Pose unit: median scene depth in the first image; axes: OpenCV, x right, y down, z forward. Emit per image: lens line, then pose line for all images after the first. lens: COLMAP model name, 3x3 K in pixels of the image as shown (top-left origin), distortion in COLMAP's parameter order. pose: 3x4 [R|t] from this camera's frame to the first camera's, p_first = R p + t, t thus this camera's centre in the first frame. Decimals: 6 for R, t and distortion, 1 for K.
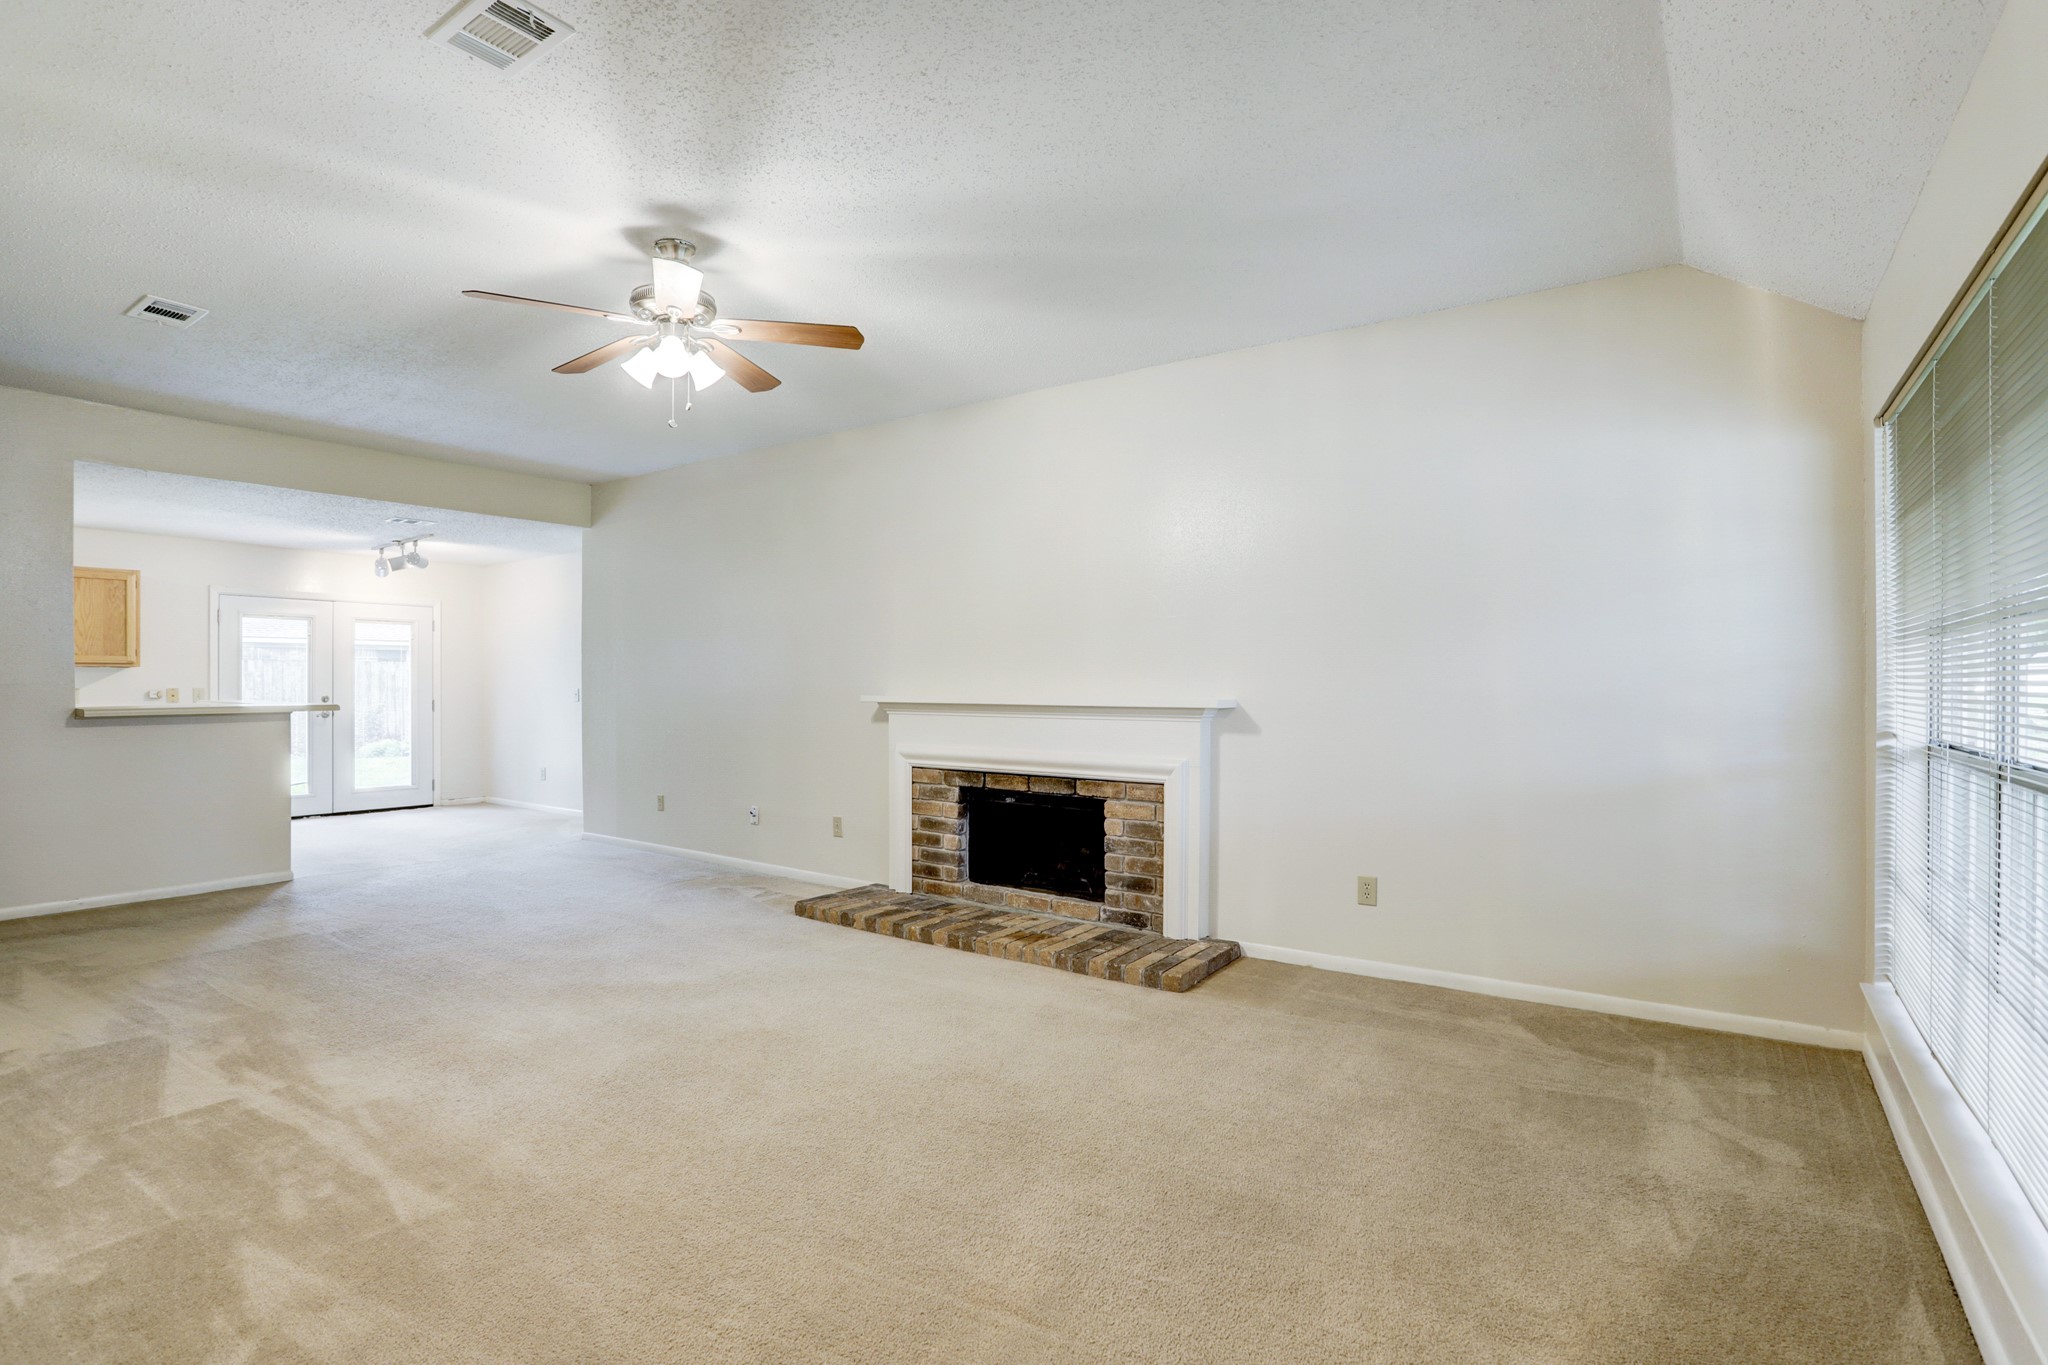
lens RADIAL K [[1010.1, 0, 1024.0], [0, 1010.1, 682.5], [0, 0, 1]] dist [-0.041249, 0.000256]
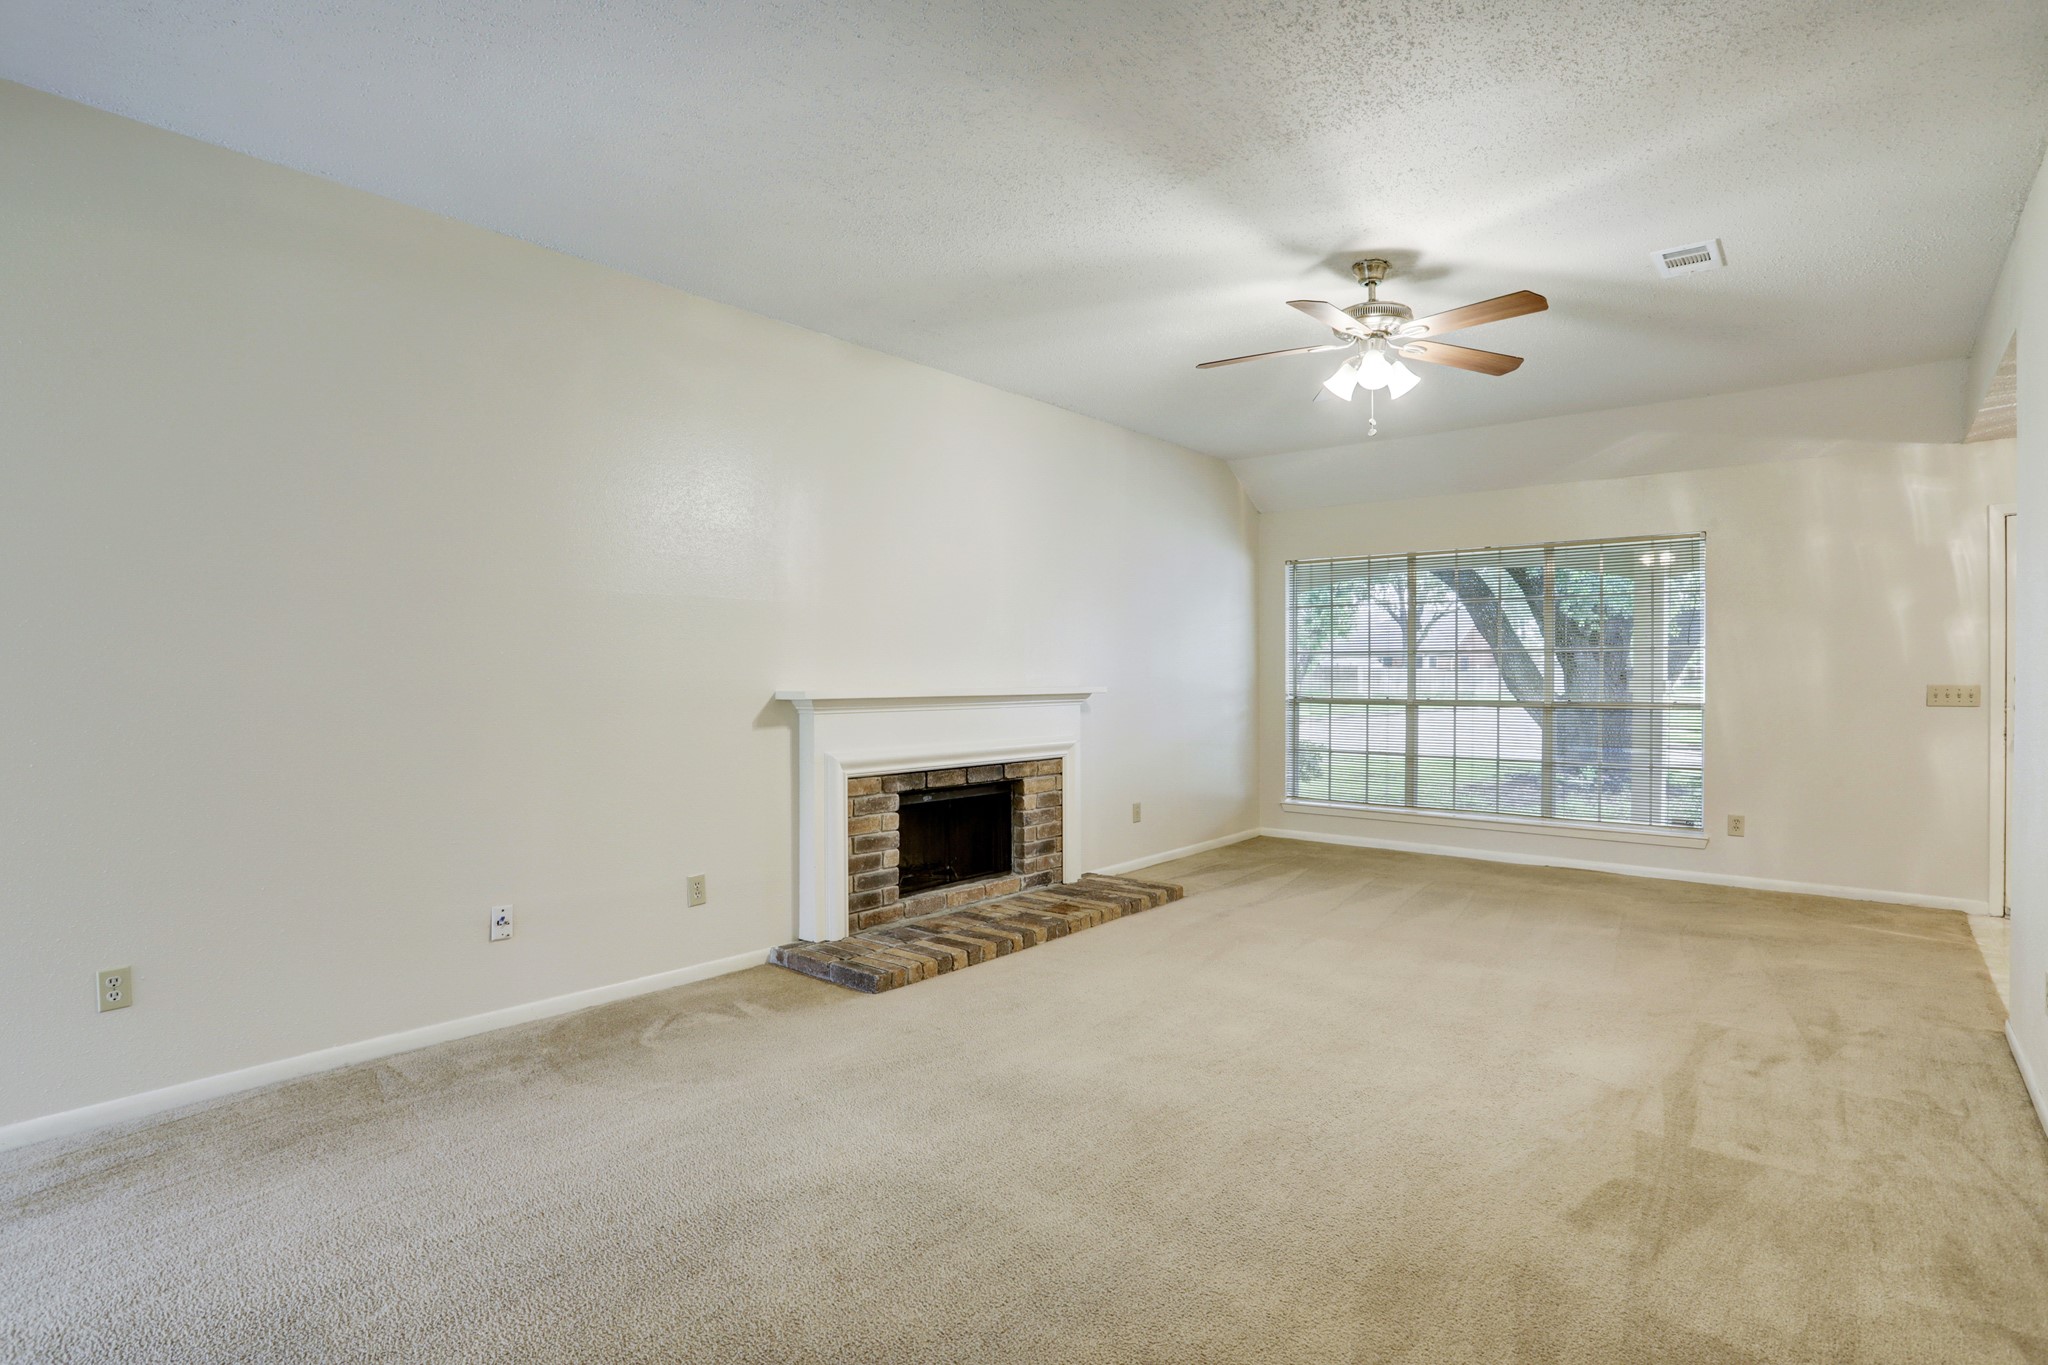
lens RADIAL K [[1058.8, 0, 1024.0], [0, 1058.8, 682.5], [0, 0, 1]] dist [0.002651, 0.000829]
pose [[0.070230, -0.008822, 0.997492, -1.029247], [-0.000192, 0.999961, 0.008857, -0.000191], [-0.997531, -0.000814, 0.070226, 0.876636]]
